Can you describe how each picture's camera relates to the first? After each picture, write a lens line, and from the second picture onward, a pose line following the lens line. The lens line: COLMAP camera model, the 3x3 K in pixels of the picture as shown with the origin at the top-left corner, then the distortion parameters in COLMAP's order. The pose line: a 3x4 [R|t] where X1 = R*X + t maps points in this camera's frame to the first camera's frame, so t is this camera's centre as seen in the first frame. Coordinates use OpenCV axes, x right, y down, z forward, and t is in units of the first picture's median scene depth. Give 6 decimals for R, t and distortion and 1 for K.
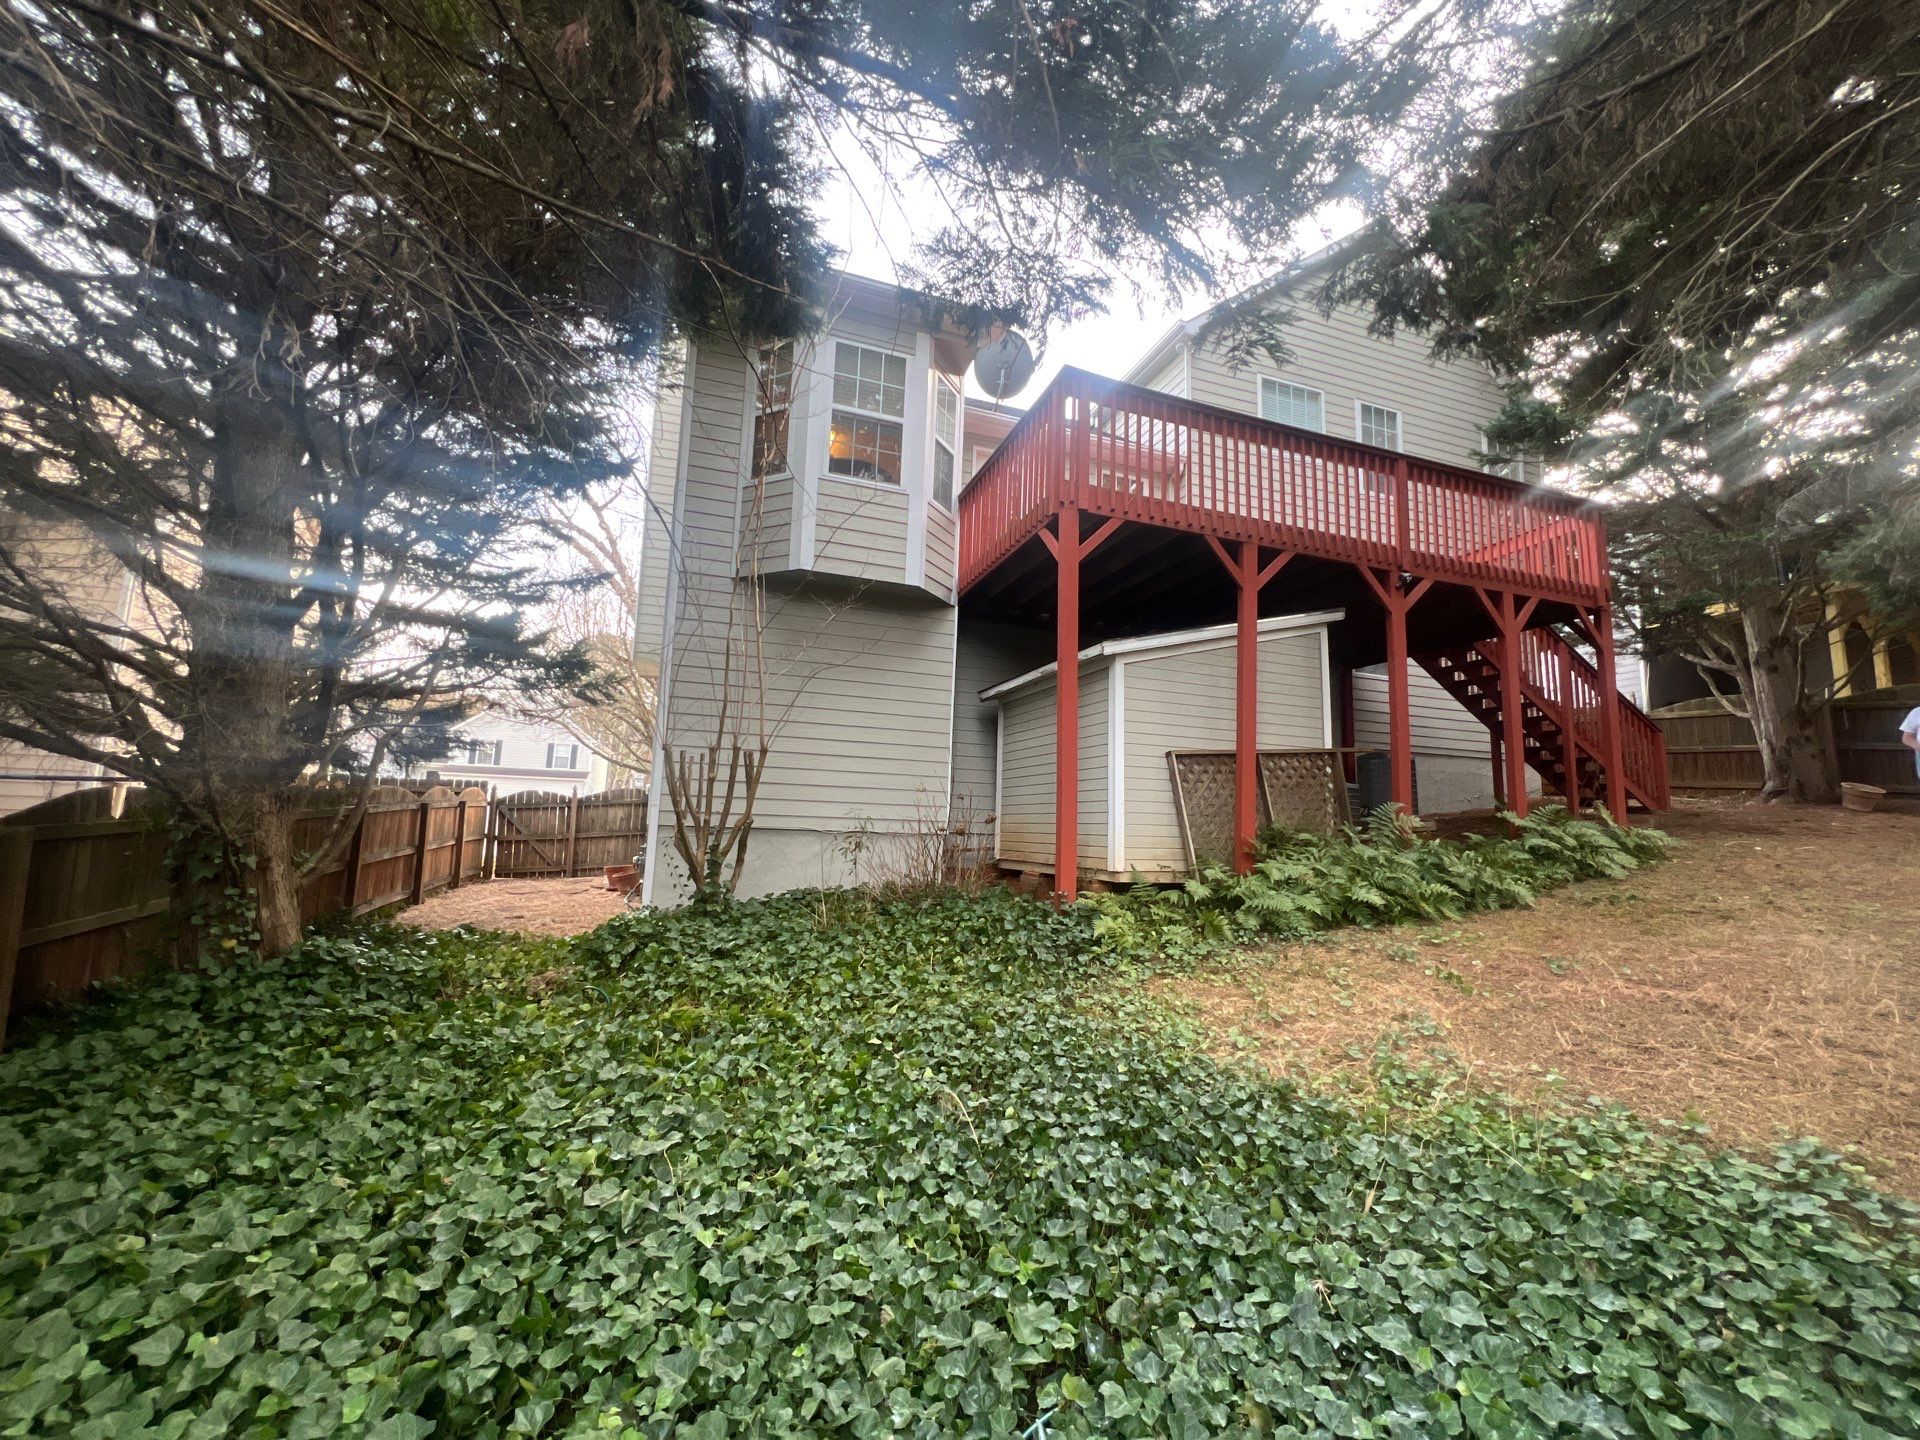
lens RADIAL K [[745.4, 0, 960.0], [0, 745.4, 720.0], [0, 0, 1]] dist [0.000949, 0.000014]
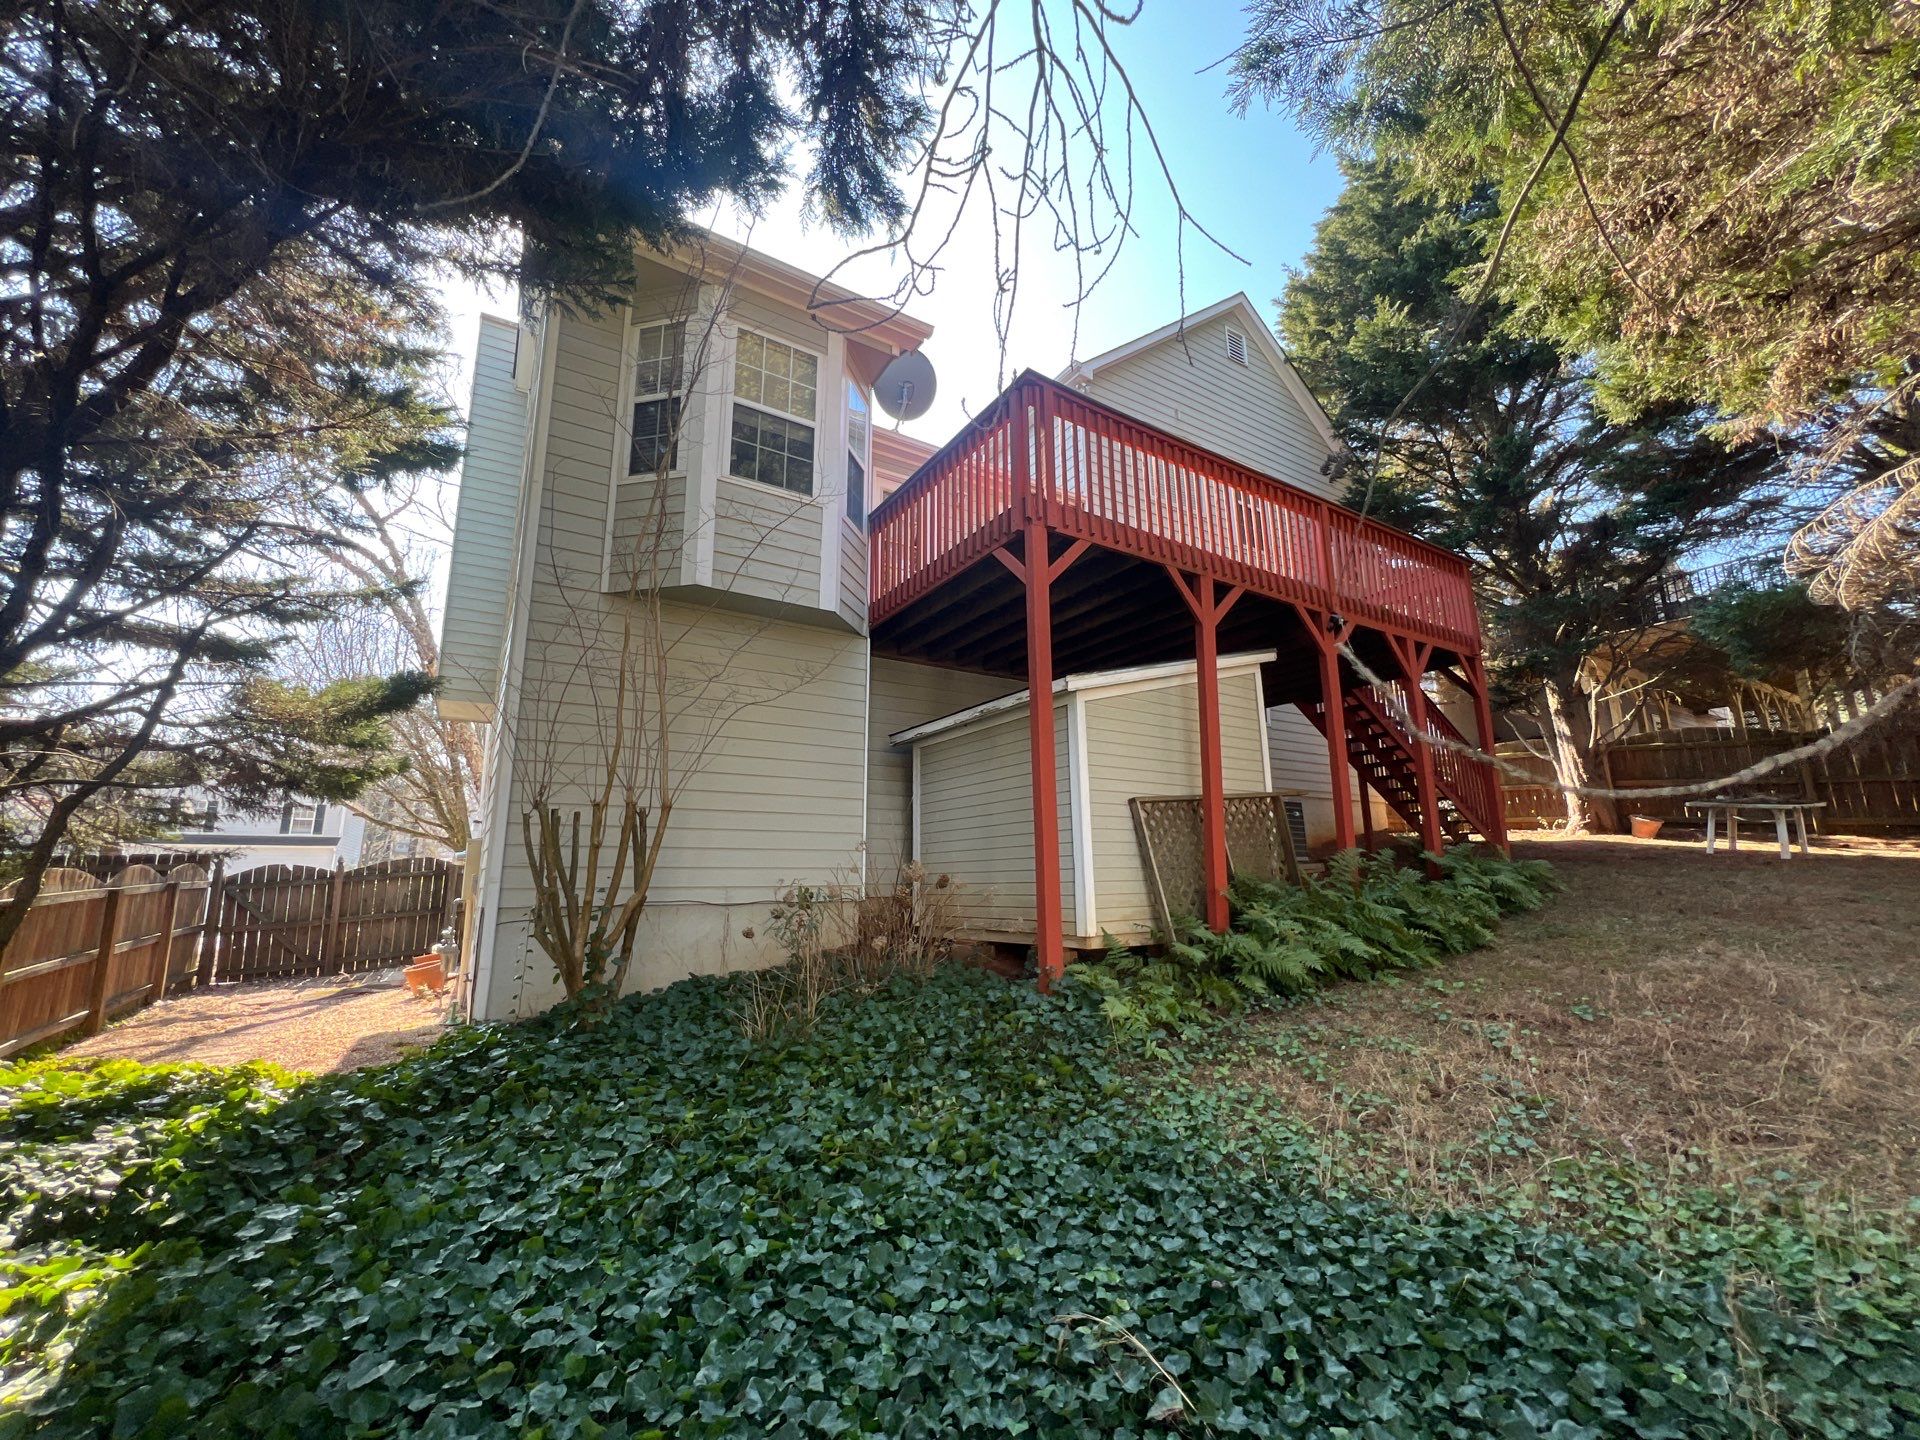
lens RADIAL K [[757.7, 0, 960.0], [0, 757.7, 720.0], [0, 0, 1]] dist [-0.002109, 0.000042]
pose [[0.974432, 0.004330, 0.224640, -0.116970], [0.010281, 0.997908, -0.063831, 0.003461], [-0.224447, 0.064508, 0.972349, 0.126173]]
